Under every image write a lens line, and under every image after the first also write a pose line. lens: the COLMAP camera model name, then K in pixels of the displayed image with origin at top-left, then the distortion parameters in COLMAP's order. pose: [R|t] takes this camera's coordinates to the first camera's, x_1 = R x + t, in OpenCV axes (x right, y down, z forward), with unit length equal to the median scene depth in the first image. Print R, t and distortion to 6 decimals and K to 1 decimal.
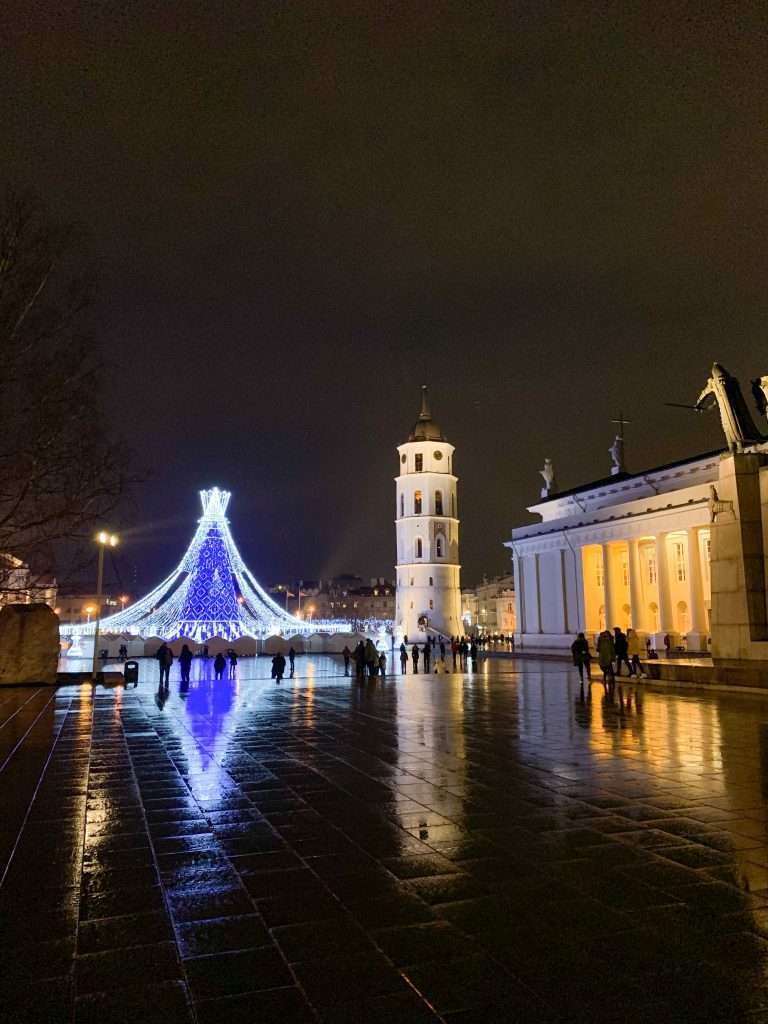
lens RADIAL K [[744.8, 0, 384.0], [0, 744.8, 512.0], [0, 0, 1]] dist [0.035779, -0.000693]
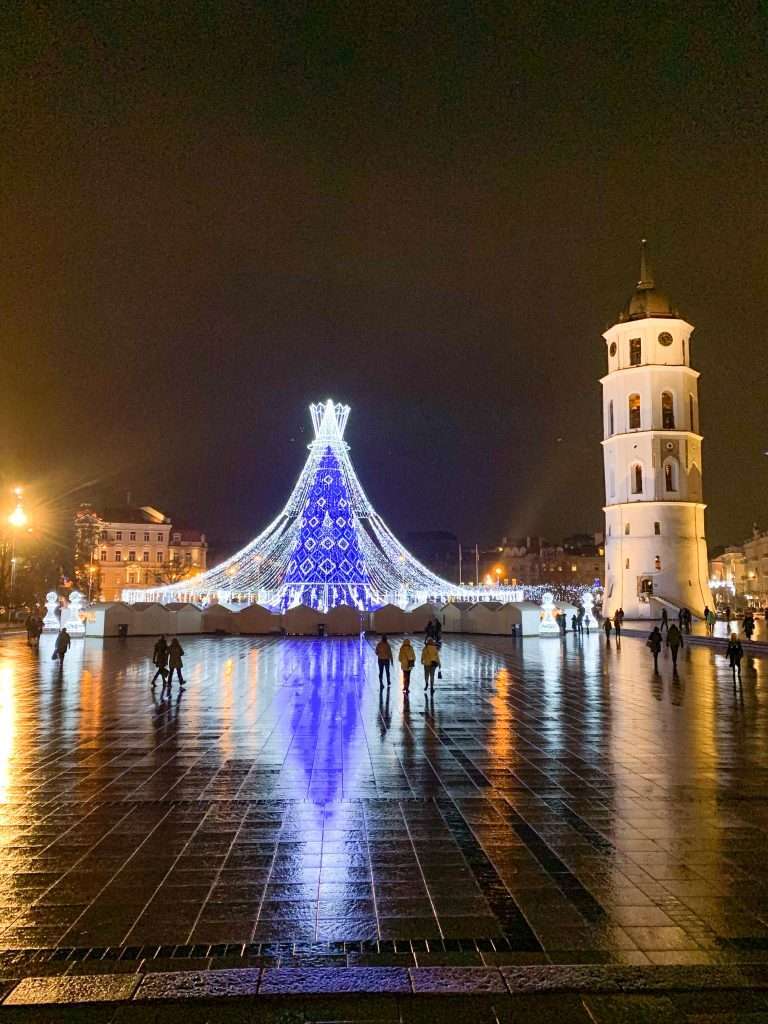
lens RADIAL K [[818.2, 0, 384.0], [0, 818.2, 512.0], [0, 0, 1]] dist [0.011413, -0.001252]
pose [[0.953853, -0.022607, -0.299421, 0.048419], [0.037840, 0.998262, 0.045174, 0.035220], [0.297880, -0.054420, 0.953051, 0.222015]]
